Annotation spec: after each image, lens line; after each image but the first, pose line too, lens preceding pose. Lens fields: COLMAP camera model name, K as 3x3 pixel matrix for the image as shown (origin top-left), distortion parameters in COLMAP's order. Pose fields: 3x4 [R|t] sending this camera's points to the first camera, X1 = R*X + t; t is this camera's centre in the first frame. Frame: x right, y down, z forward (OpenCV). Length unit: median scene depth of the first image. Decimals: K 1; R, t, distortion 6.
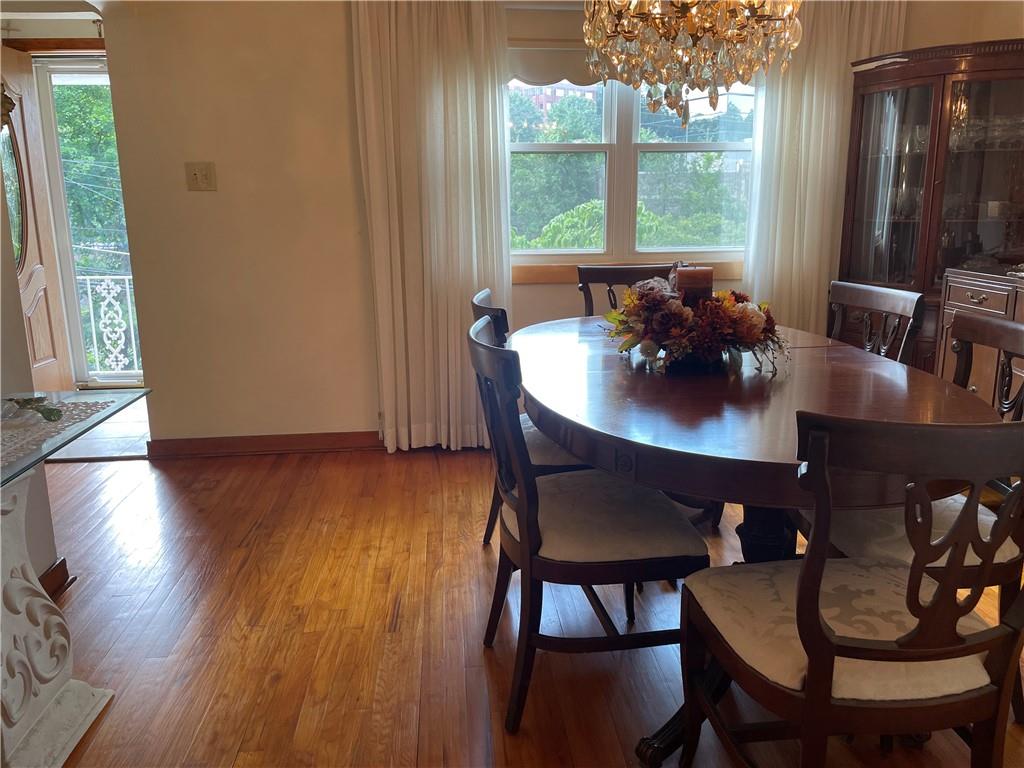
lens RADIAL K [[793.4, 0, 512.0], [0, 793.4, 384.0], [0, 0, 1]] dist [-0.003113, -0.007150]
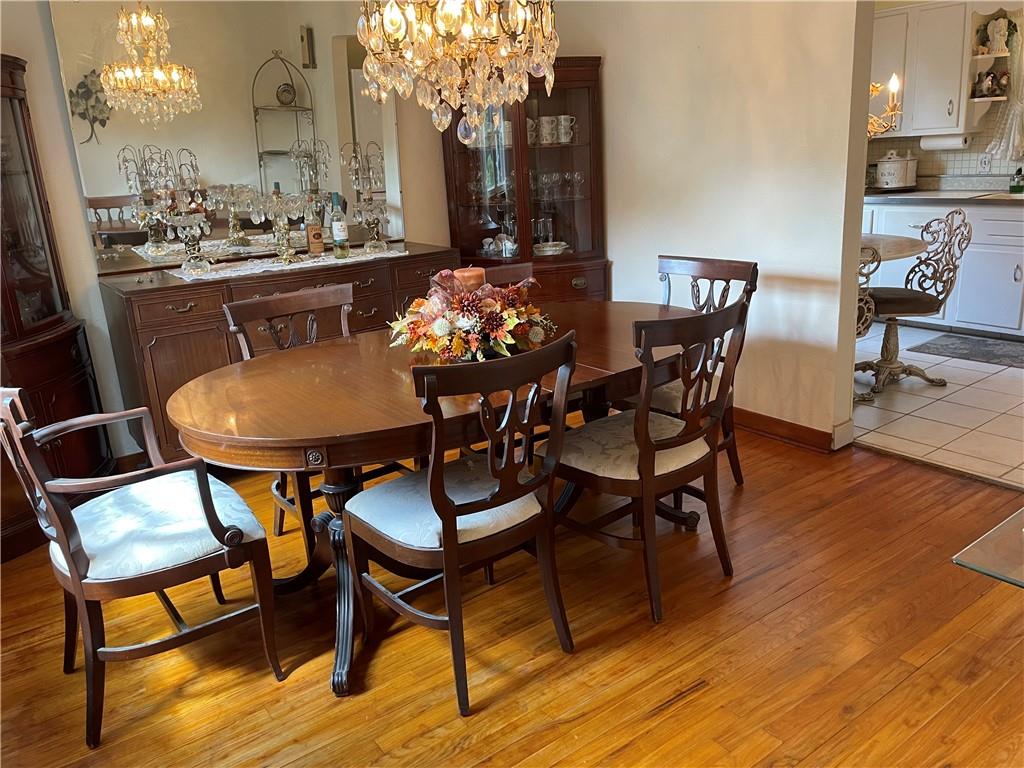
lens RADIAL K [[793.4, 0, 512.0], [0, 793.4, 384.0], [0, 0, 1]] dist [-0.003113, -0.007150]
pose [[-0.507693, -0.192477, 0.839762, -0.763629], [0.244705, 0.902364, 0.354767, -0.402367], [-0.826055, 0.385606, -0.411024, 1.454117]]
